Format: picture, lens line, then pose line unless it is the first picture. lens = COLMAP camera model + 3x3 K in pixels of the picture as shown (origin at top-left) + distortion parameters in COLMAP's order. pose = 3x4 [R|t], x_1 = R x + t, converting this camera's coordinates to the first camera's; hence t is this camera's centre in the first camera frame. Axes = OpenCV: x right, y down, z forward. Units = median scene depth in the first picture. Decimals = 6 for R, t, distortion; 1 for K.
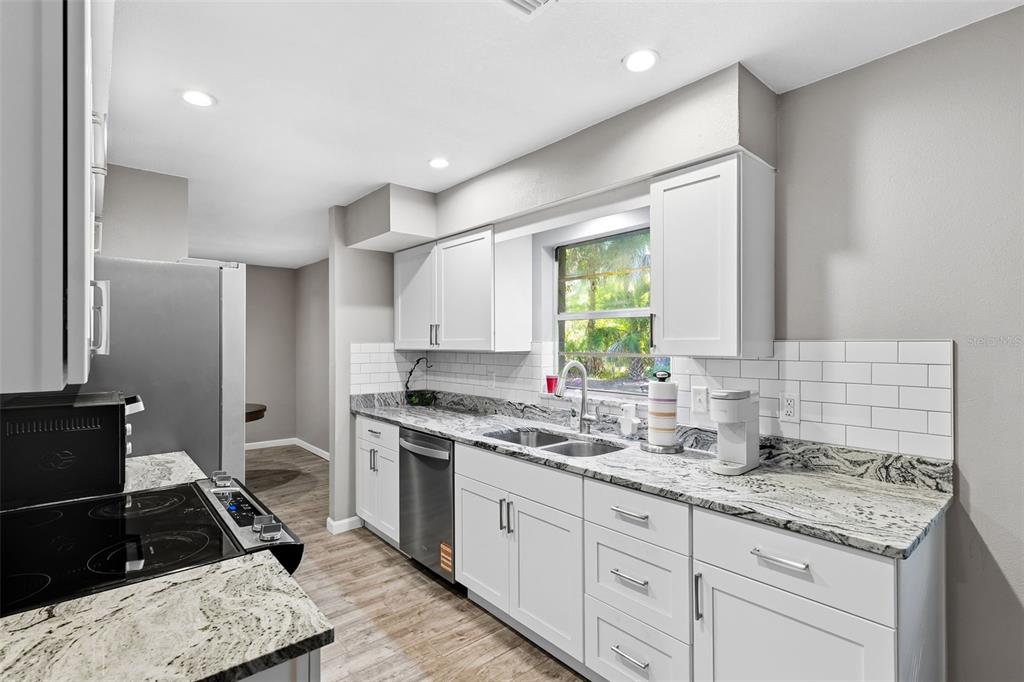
lens RADIAL K [[491.9, 0, 510.7], [0, 491.9, 343.6], [0, 0, 1]] dist [-0.002048, 0.000037]
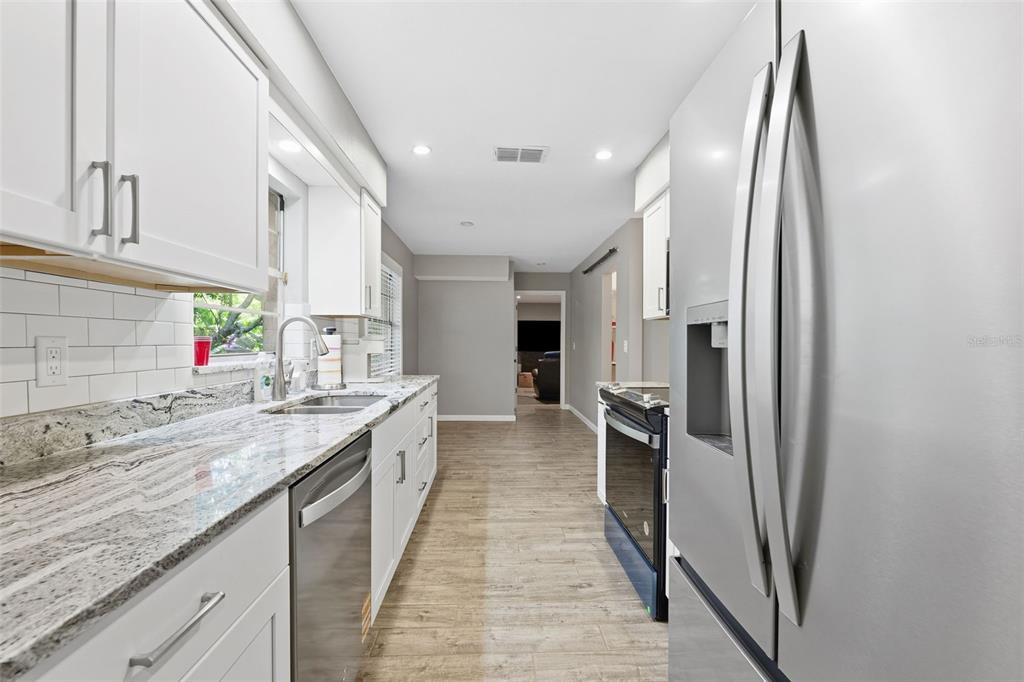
lens RADIAL K [[421.5, 0, 512.6], [0, 421.5, 344.8], [0, 0, 1]] dist [-0.013685, 0.001444]
pose [[-0.794435, -0.005403, 0.607325, -0.524543], [-0.002750, 0.999982, 0.005300, 0.067388], [-0.607342, 0.002541, -0.794436, 1.131964]]
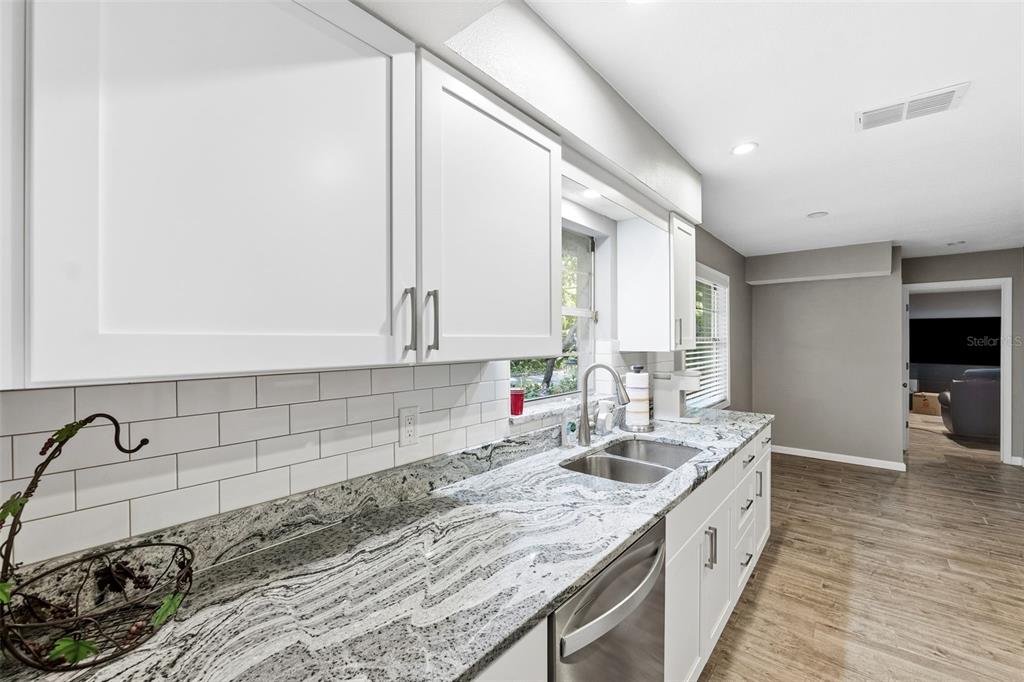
lens RADIAL K [[421.5, 0, 511.1], [0, 421.5, 338.3], [0, 0, 1]] dist [-0.013685, 0.001444]
pose [[-0.162715, 0.003551, 0.986667, -0.481466], [-0.001625, 0.999991, -0.003867, -0.004522], [-0.986672, -0.002233, -0.162708, 1.060717]]
